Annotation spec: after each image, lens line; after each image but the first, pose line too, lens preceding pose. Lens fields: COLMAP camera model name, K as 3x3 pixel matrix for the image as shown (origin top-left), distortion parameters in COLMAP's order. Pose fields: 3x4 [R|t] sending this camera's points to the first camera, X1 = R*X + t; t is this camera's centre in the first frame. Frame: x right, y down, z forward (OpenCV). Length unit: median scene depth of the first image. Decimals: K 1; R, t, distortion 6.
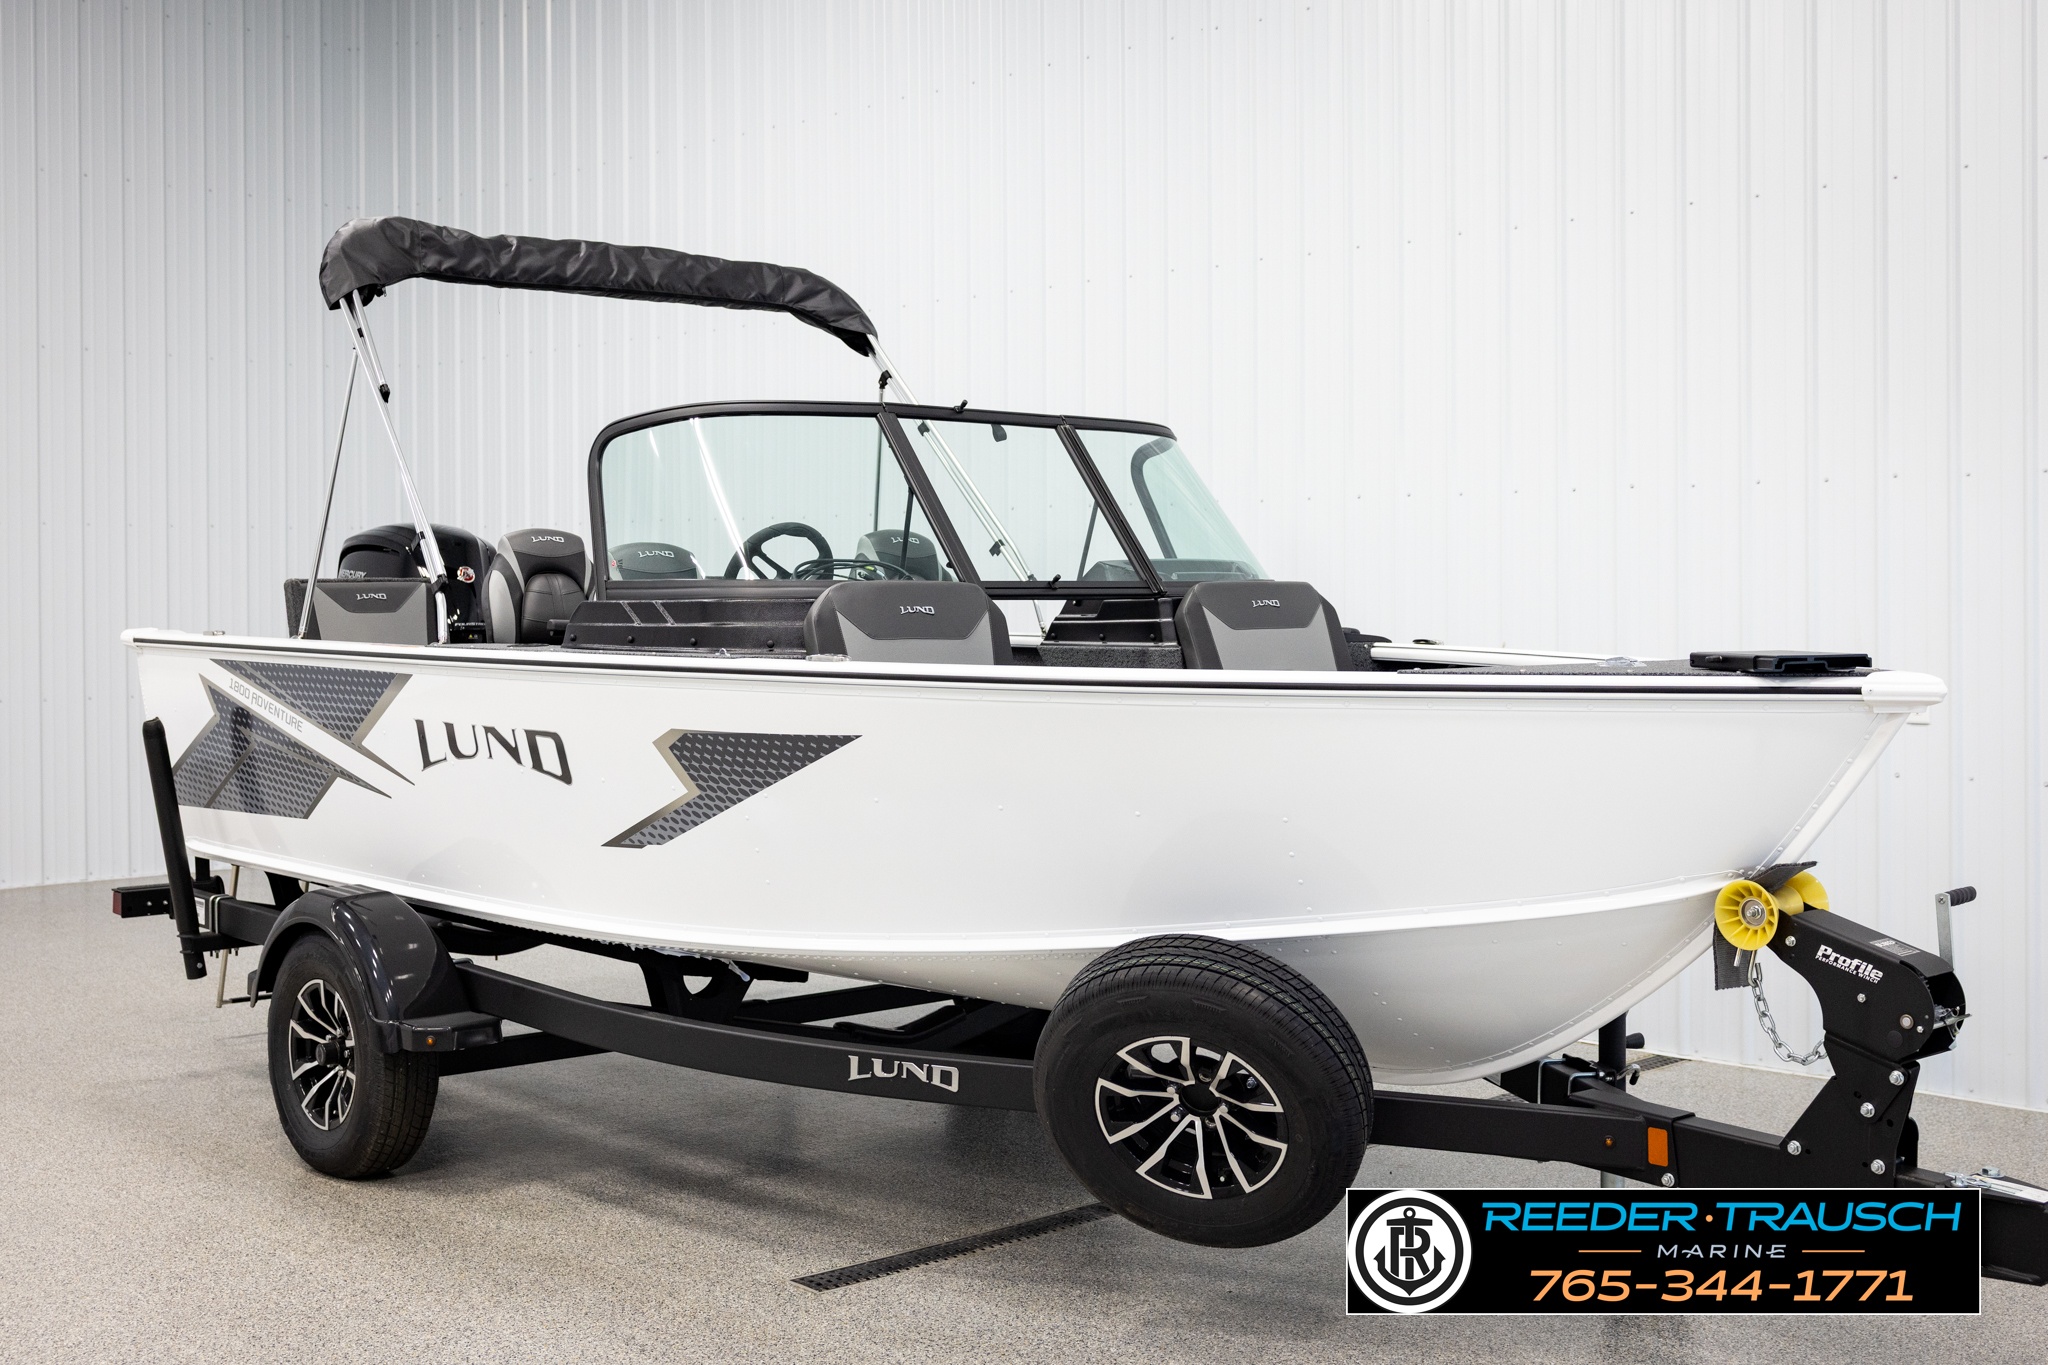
lens RADIAL K [[2301.9, 0, 1036.1], [0, 2301.9, 670.4], [0, 0, 1]] dist [-0.007267, 0.000000]
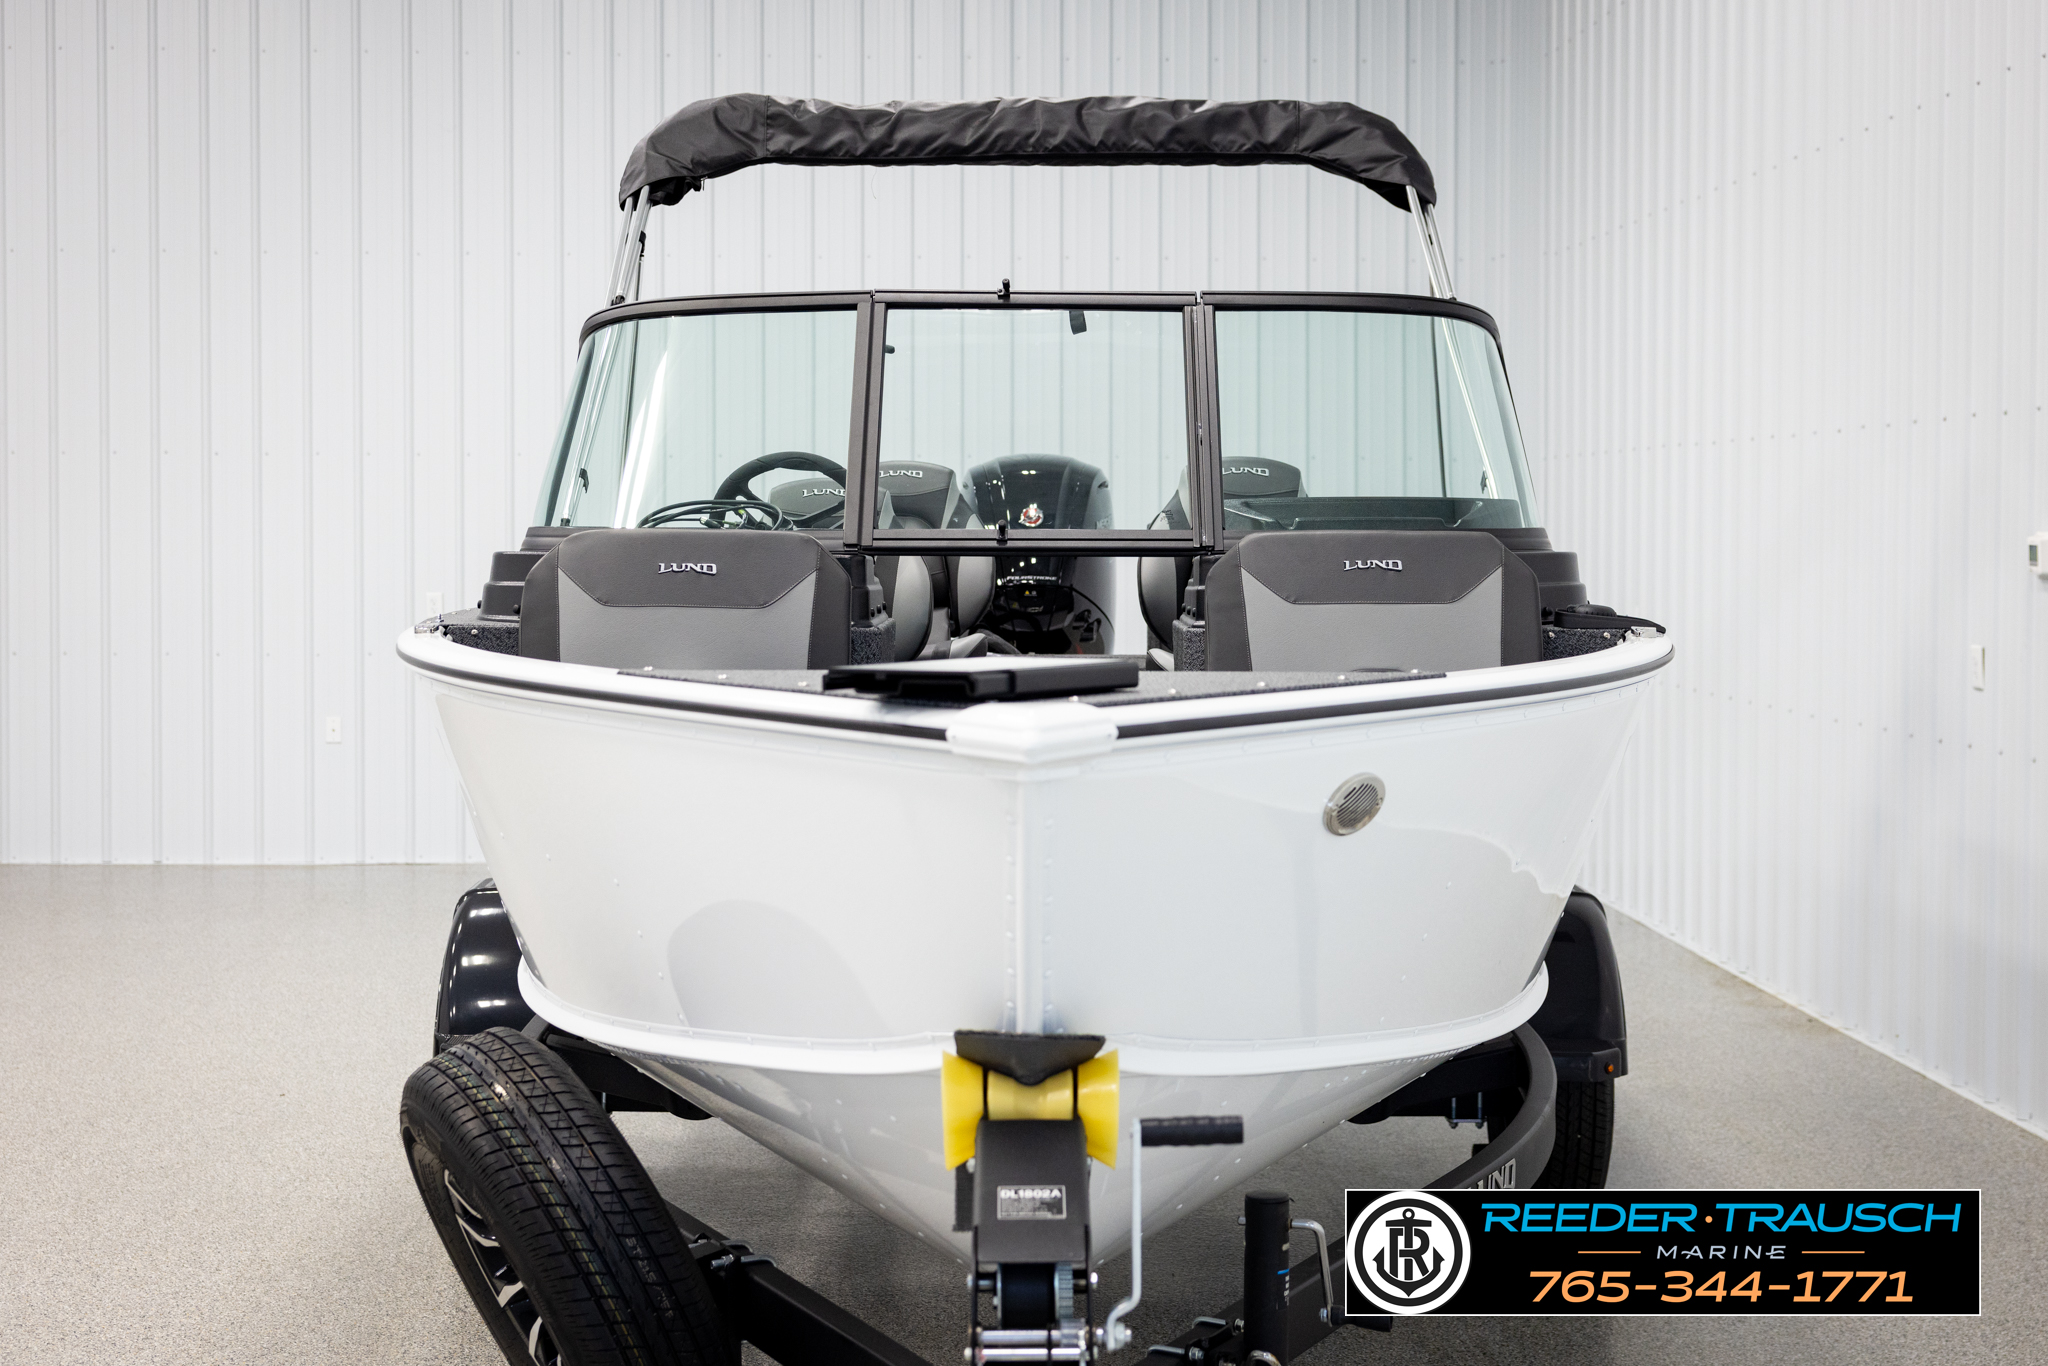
lens RADIAL K [[2788.8, 0, 1023.8], [0, 2788.8, 673.8], [0, 0, 1]] dist [0.011127, 0.000000]
pose [[0.754768, 0.037147, -0.654939, 0.476289], [-0.024702, 0.999297, 0.028211, -0.015111], [0.655527, -0.005114, 0.755155, 0.286631]]
